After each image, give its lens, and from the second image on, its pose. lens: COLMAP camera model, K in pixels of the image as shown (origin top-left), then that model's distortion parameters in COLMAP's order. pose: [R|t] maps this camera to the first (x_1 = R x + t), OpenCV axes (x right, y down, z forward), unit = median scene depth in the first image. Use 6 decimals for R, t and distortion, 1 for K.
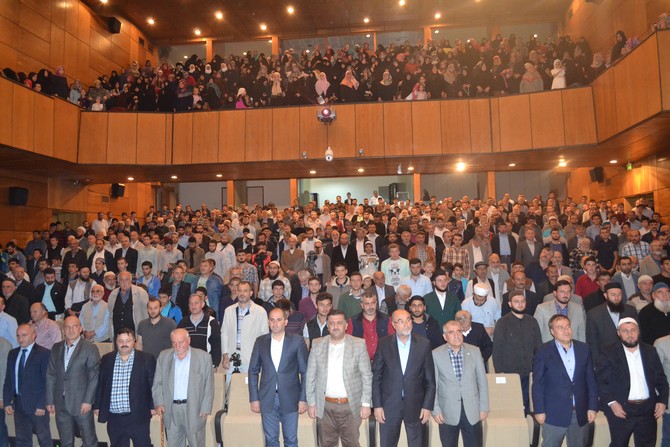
lens RADIAL K [[535.7, 0, 334.1], [0, 535.7, 226.0], [0, 0, 1]] dist [-0.083079, 0.012482]
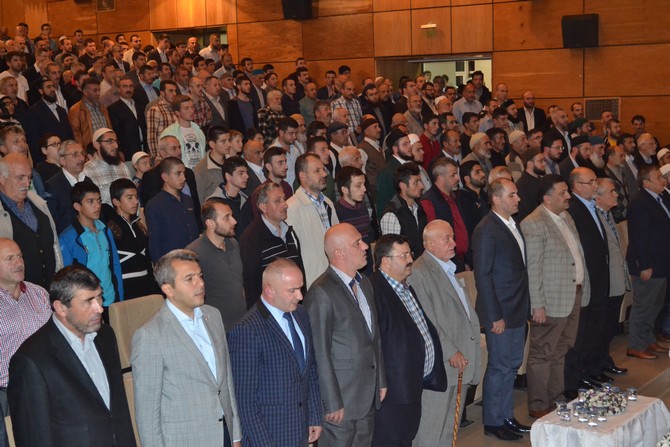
lens RADIAL K [[1085.0, 0, 329.7], [0, 1085.0, 223.3], [0, 0, 1]] dist [0.000580, 0.000000]
pose [[0.484808, -0.094865, 0.869461, -0.546043], [-0.017145, 0.992878, 0.117891, 0.018913], [-0.874452, -0.072062, 0.479729, 0.199409]]
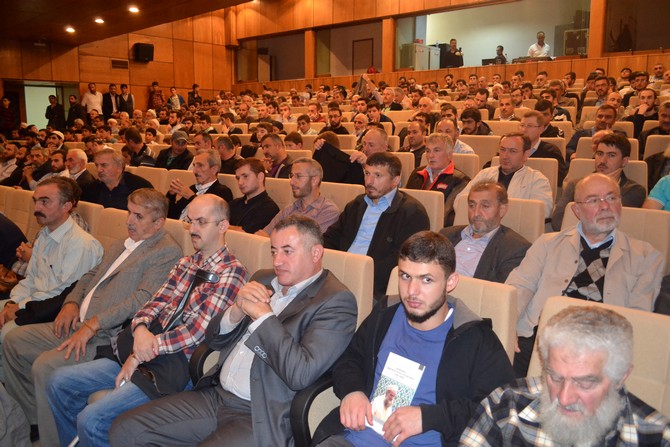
lens RADIAL K [[535.7, 0, 335.8], [0, 535.7, 222.8], [0, 0, 1]] dist [-0.083079, 0.012482]
pose [[0.822571, 0.119107, -0.556049, 0.379317], [0.000645, 0.977623, 0.210362, 0.018845], [0.568662, -0.173397, 0.804088, 0.706688]]
